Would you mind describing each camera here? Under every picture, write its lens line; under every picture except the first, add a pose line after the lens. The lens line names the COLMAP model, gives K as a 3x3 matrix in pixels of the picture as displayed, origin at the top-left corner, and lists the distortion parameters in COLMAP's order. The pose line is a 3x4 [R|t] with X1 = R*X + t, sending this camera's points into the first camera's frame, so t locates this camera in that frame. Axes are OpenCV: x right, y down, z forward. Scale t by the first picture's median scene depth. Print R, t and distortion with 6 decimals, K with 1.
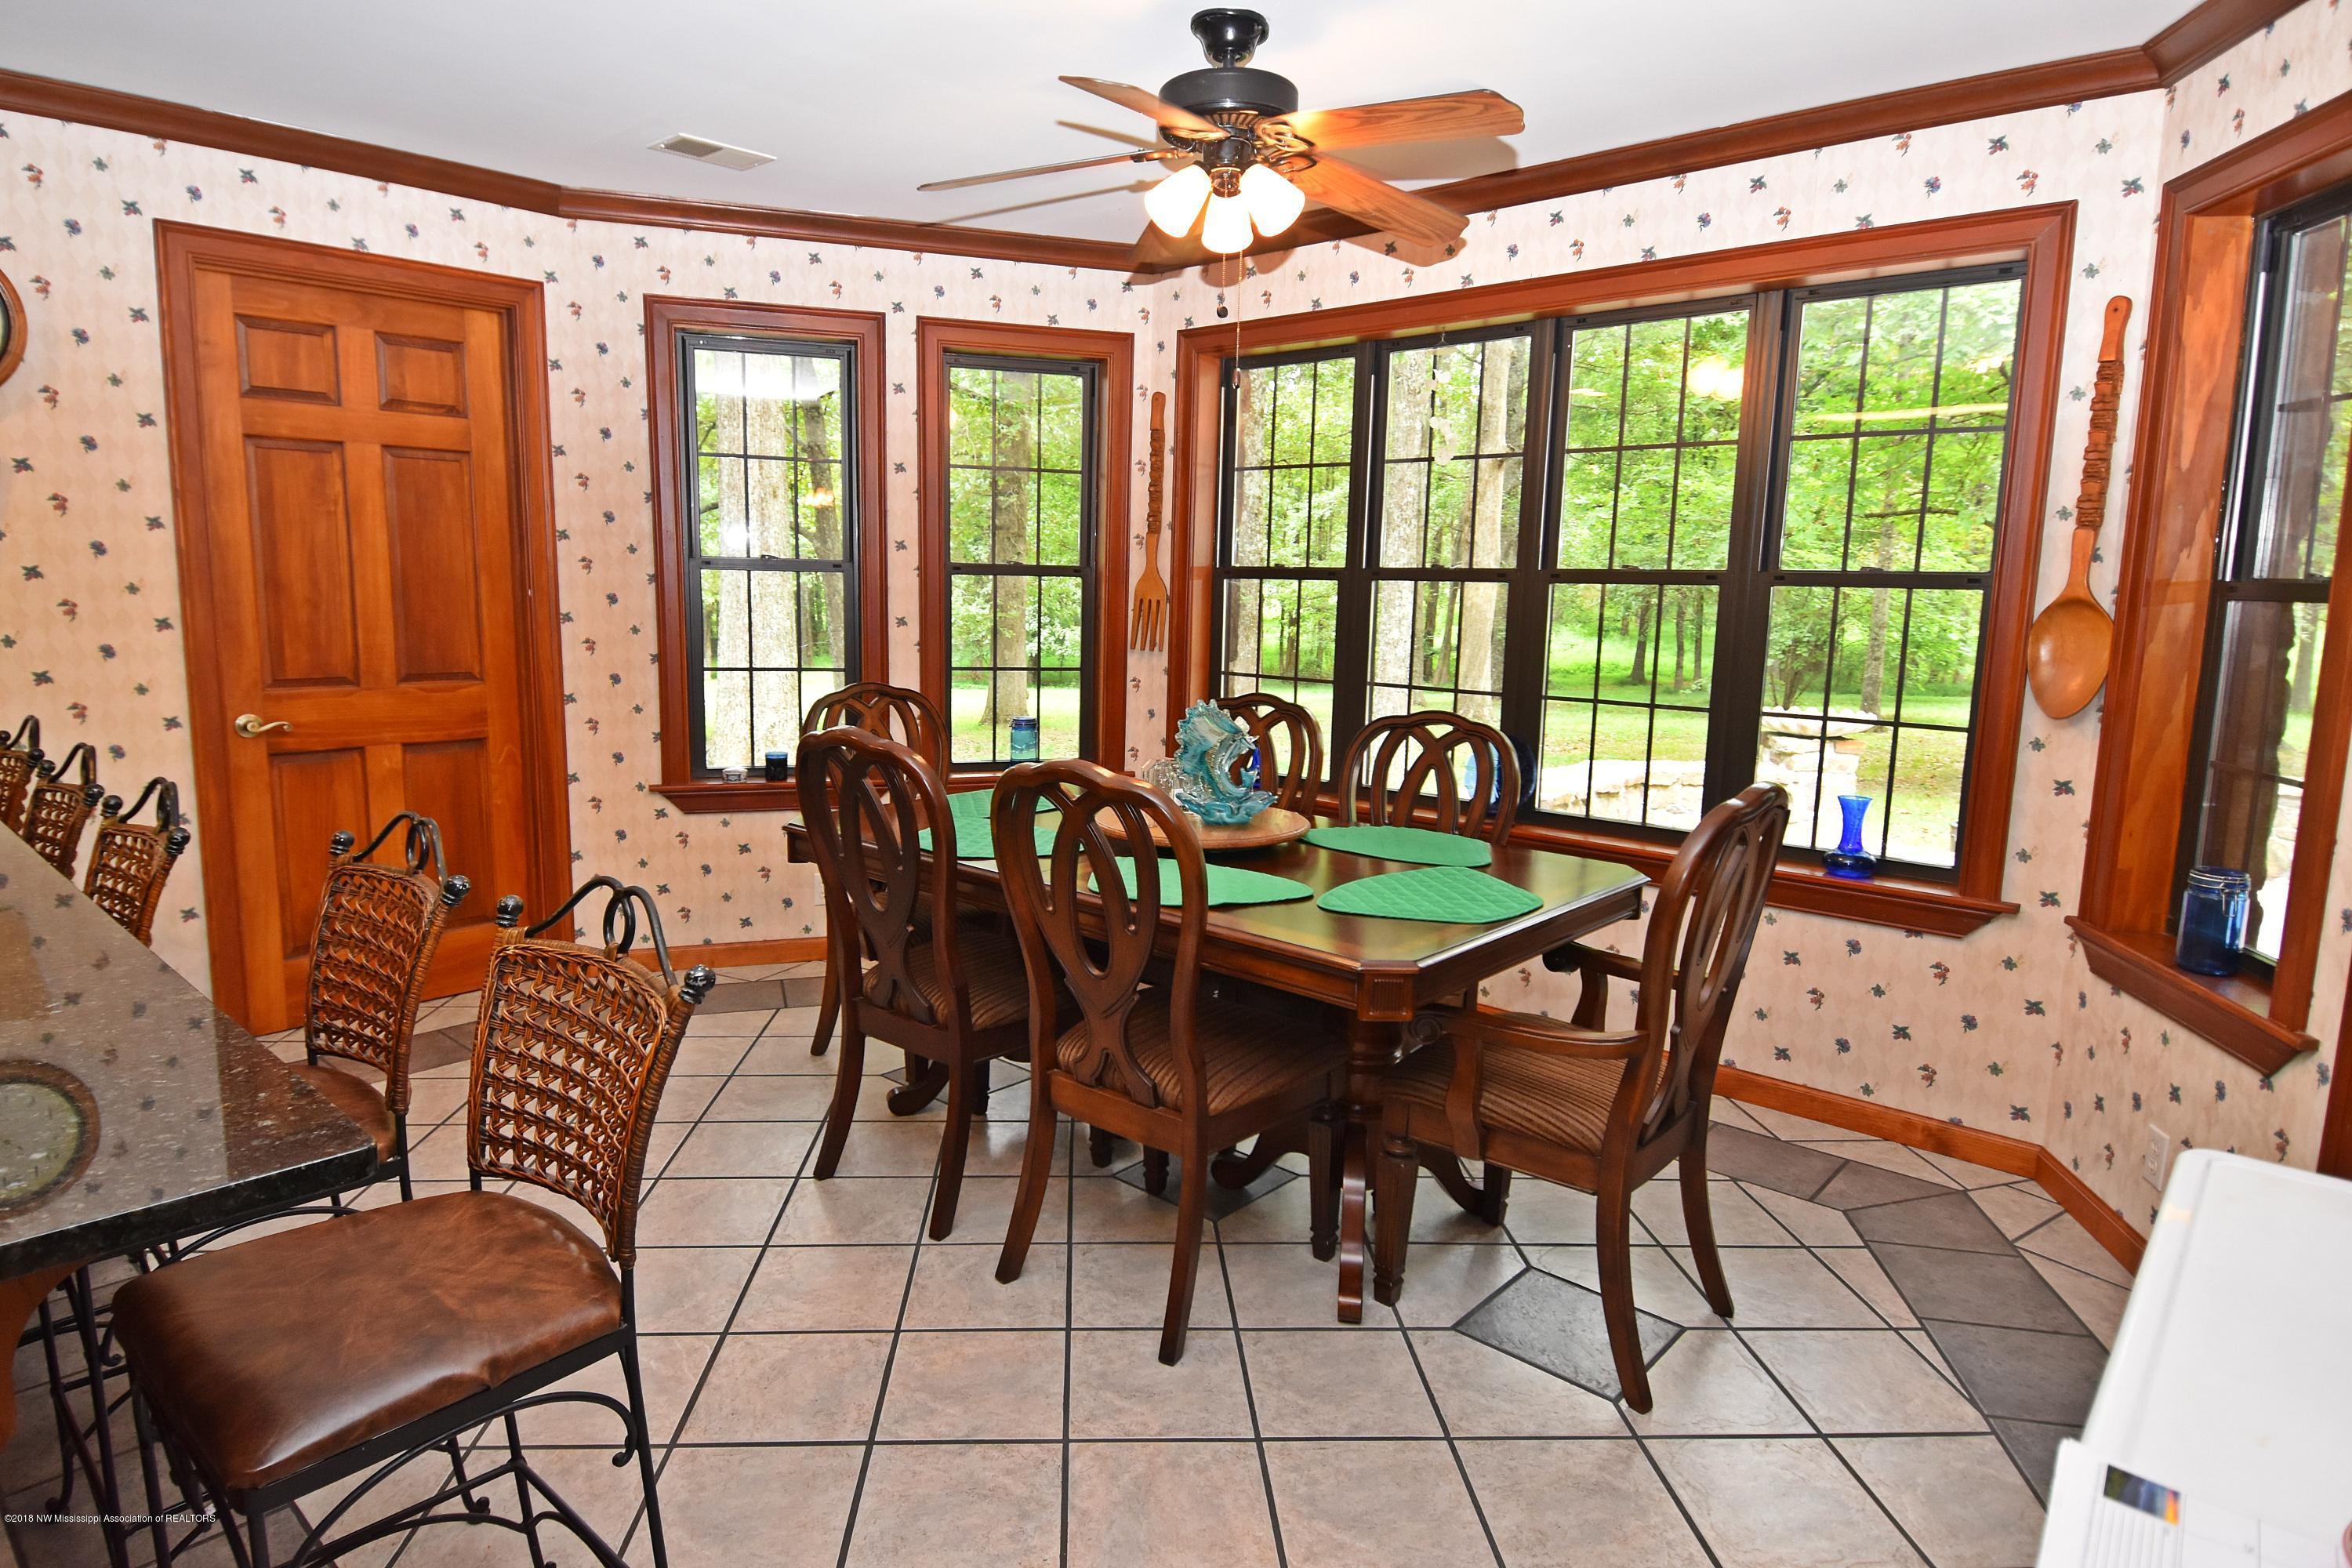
lens RADIAL K [[1320.3, 0, 1182.1], [0, 1320.3, 780.2], [0, 0, 1]] dist [-0.003118, -0.008889]
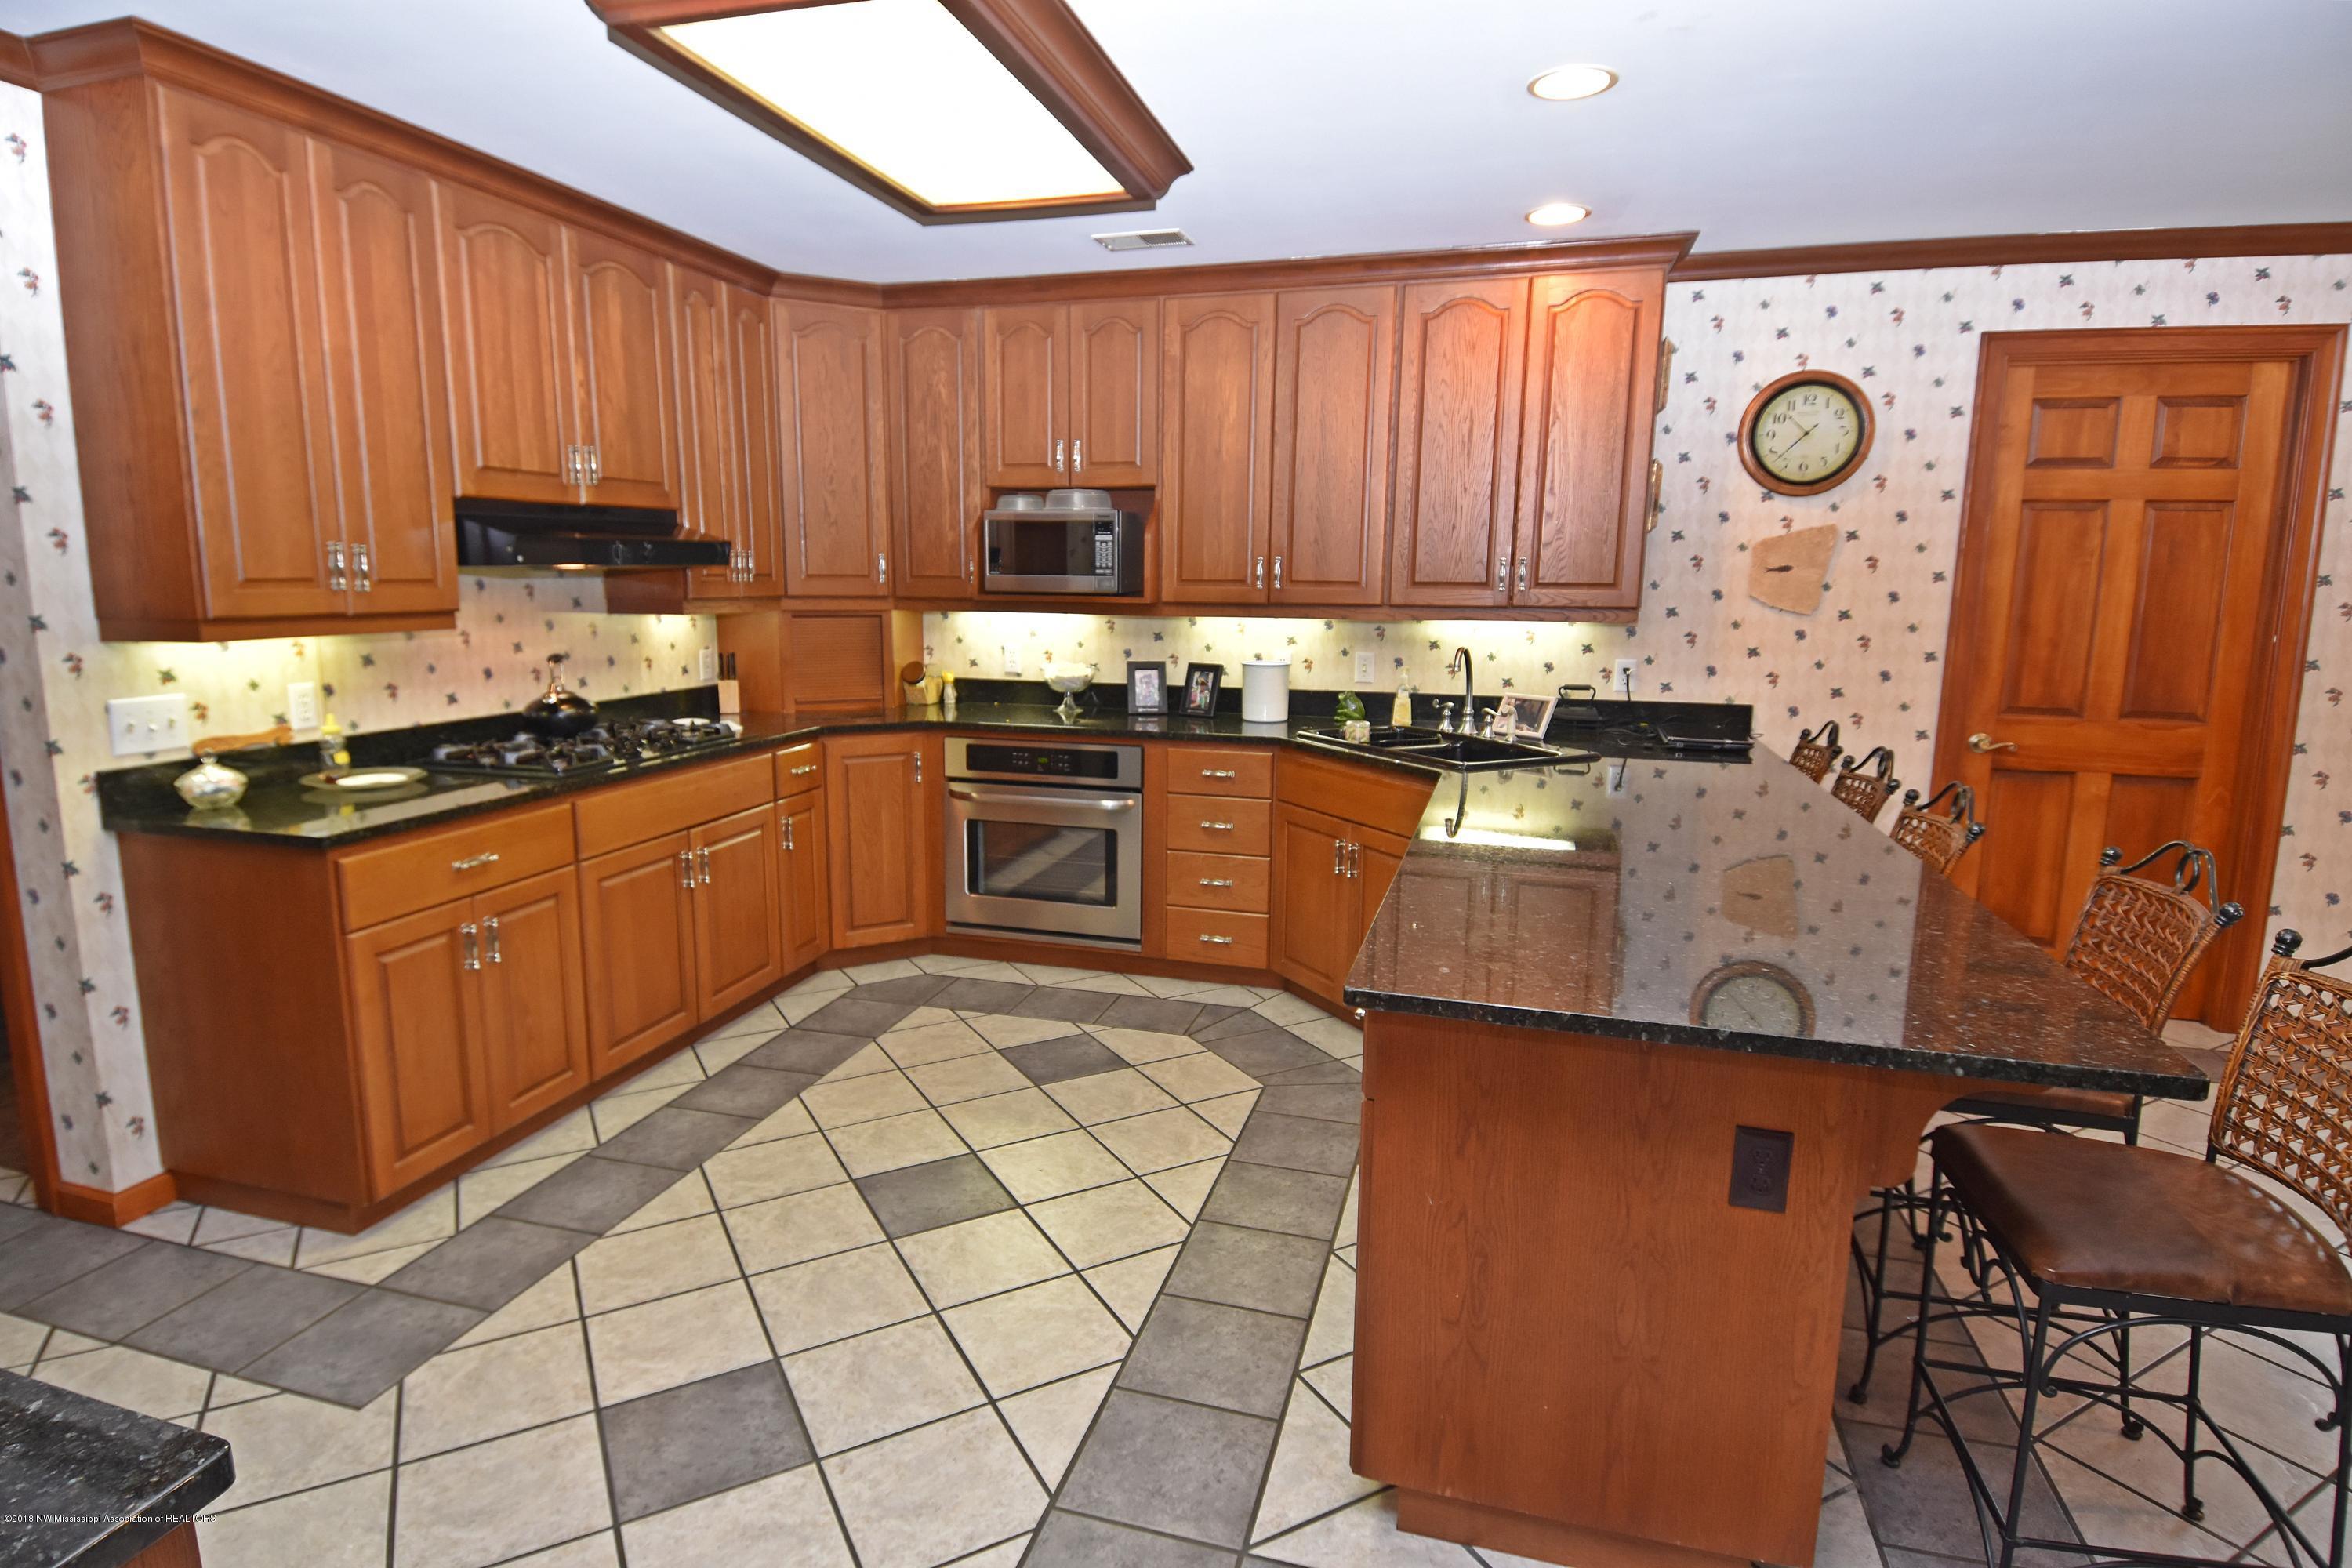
lens RADIAL K [[1251.5, 0, 1159.3], [0, 1251.5, 783.1], [0, 0, 1]] dist [0.011080, -0.027383]
pose [[0.409131, 0.130210, -0.903138, 0.020643], [-0.135436, 0.987468, 0.081015, 0.003296], [0.902369, 0.089171, 0.421639, -0.162096]]
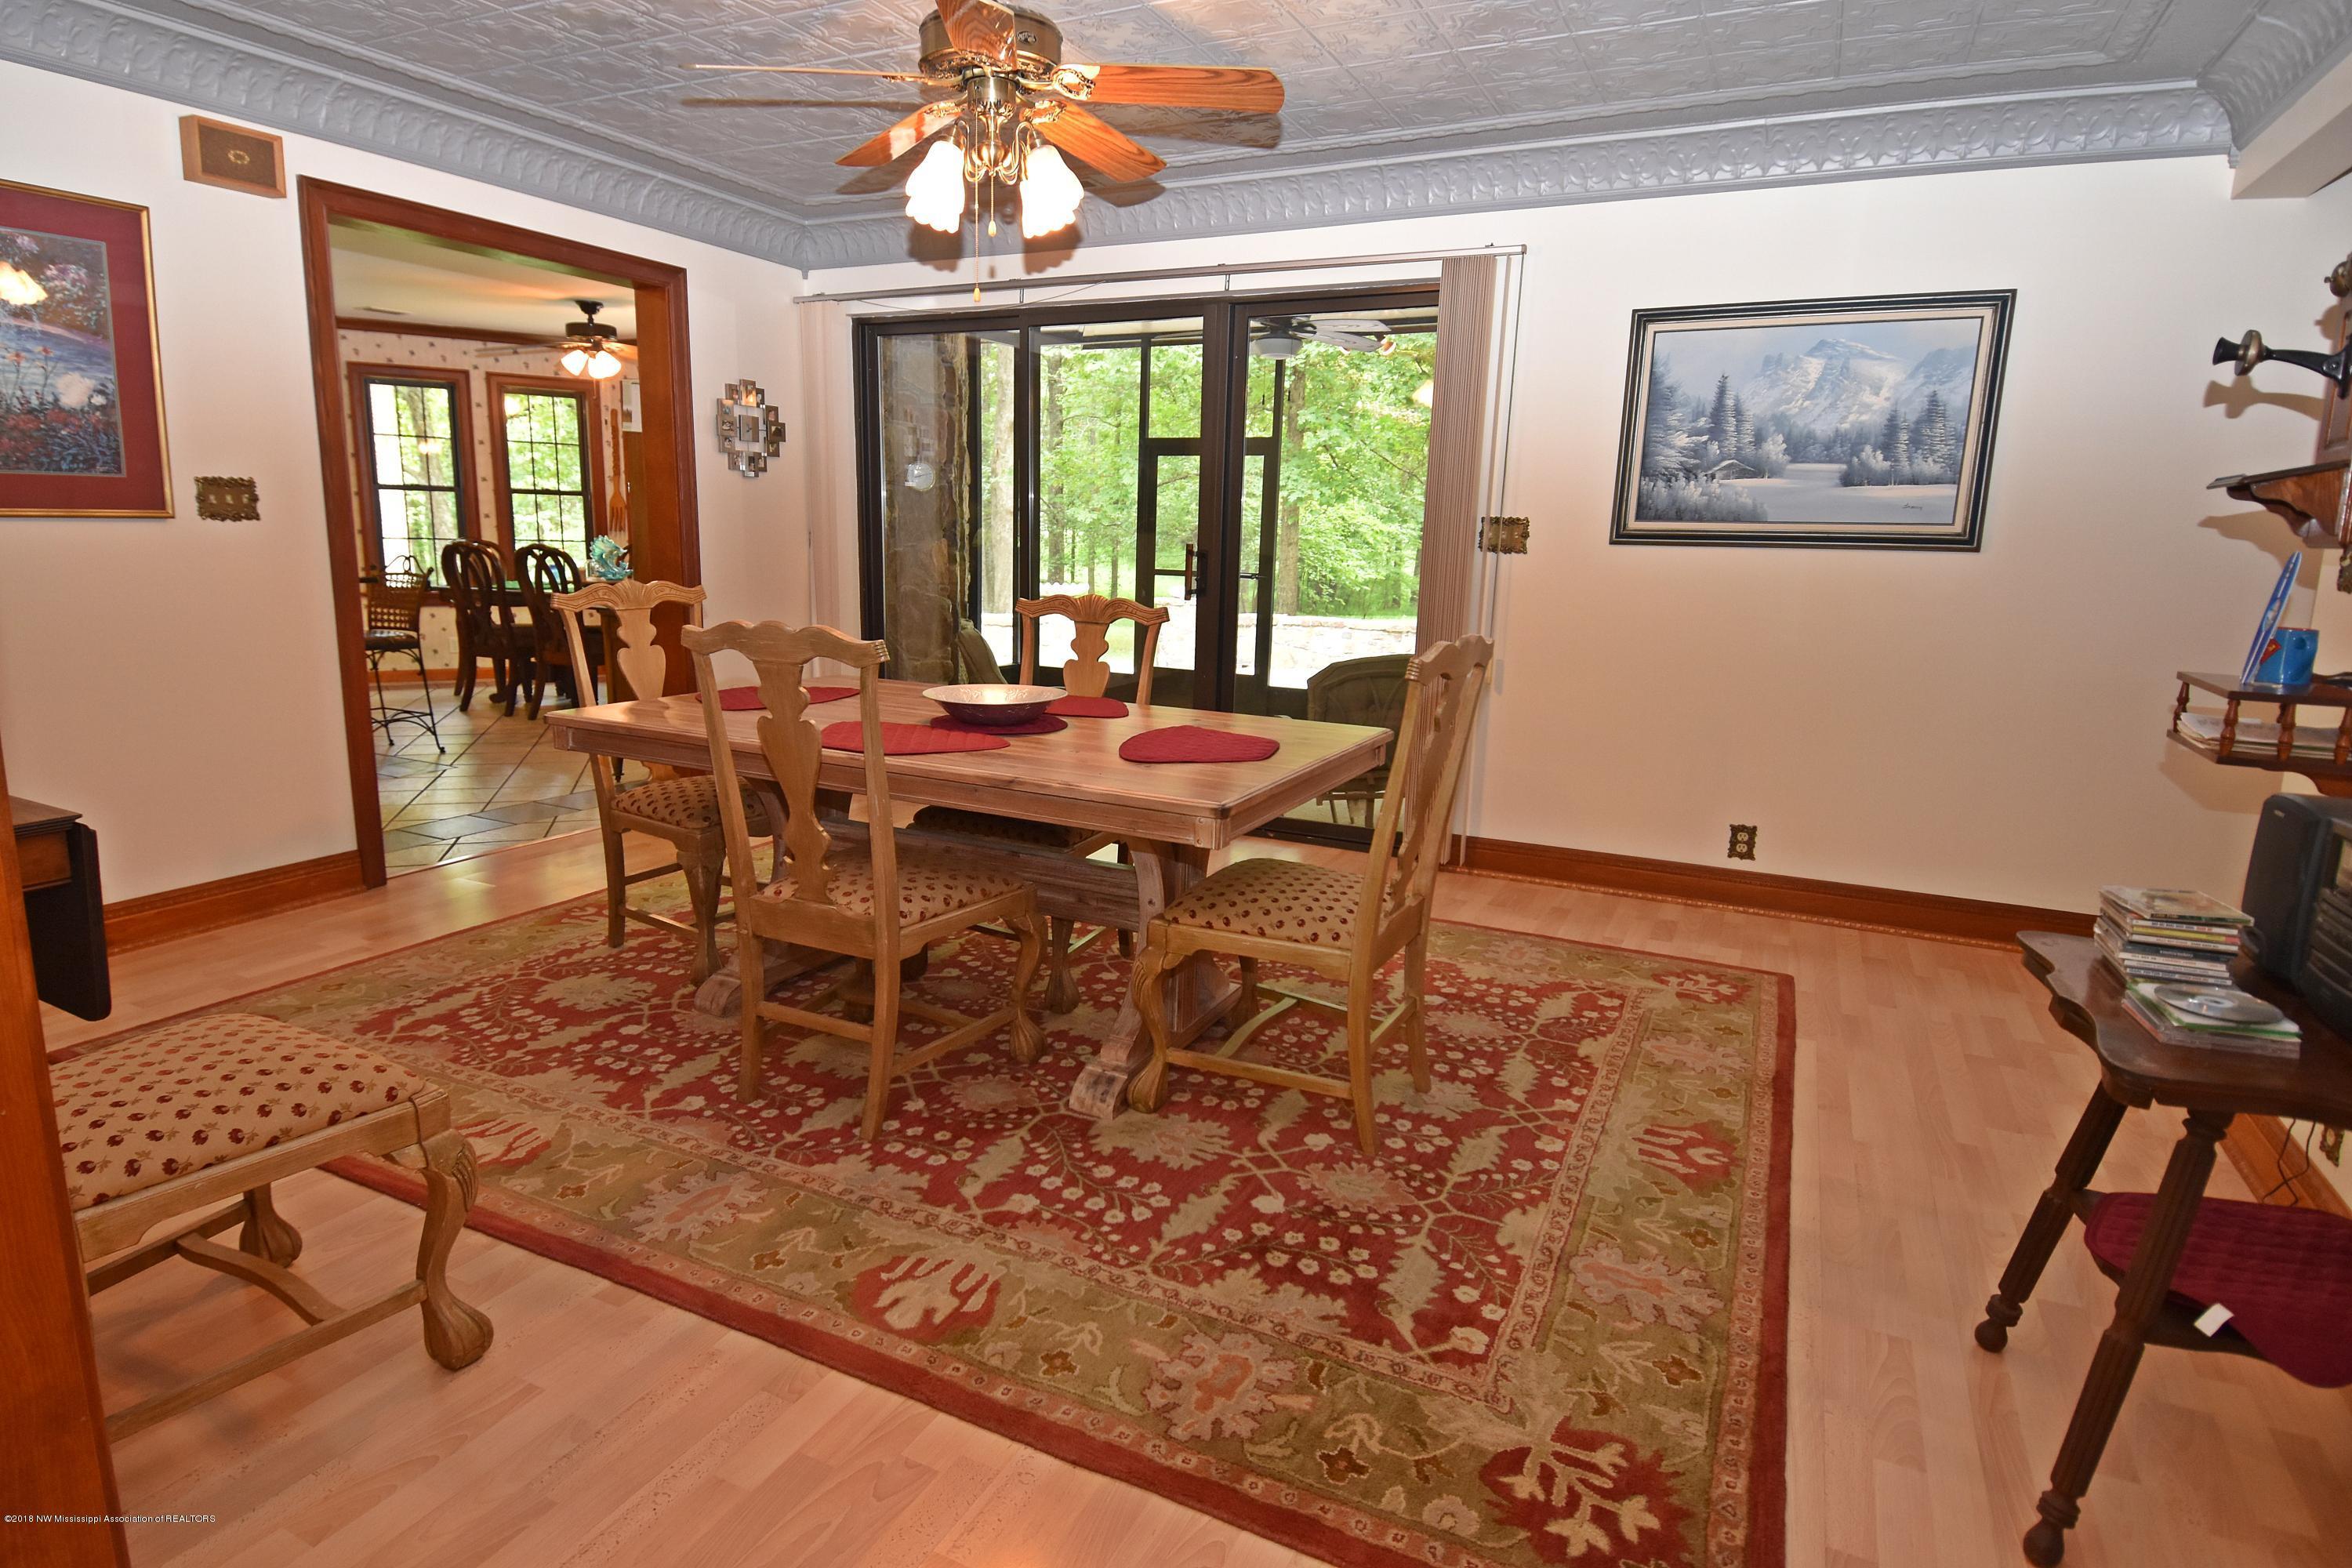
lens RADIAL K [[1251.5, 0, 1176.7], [0, 1251.5, 781.1], [0, 0, 1]] dist [0.011080, -0.027383]
pose [[0.962918, -0.048629, 0.265374, 0.392435], [0.035295, 0.997874, 0.054788, 0.307338], [-0.267474, -0.043390, 0.962588, -1.637676]]
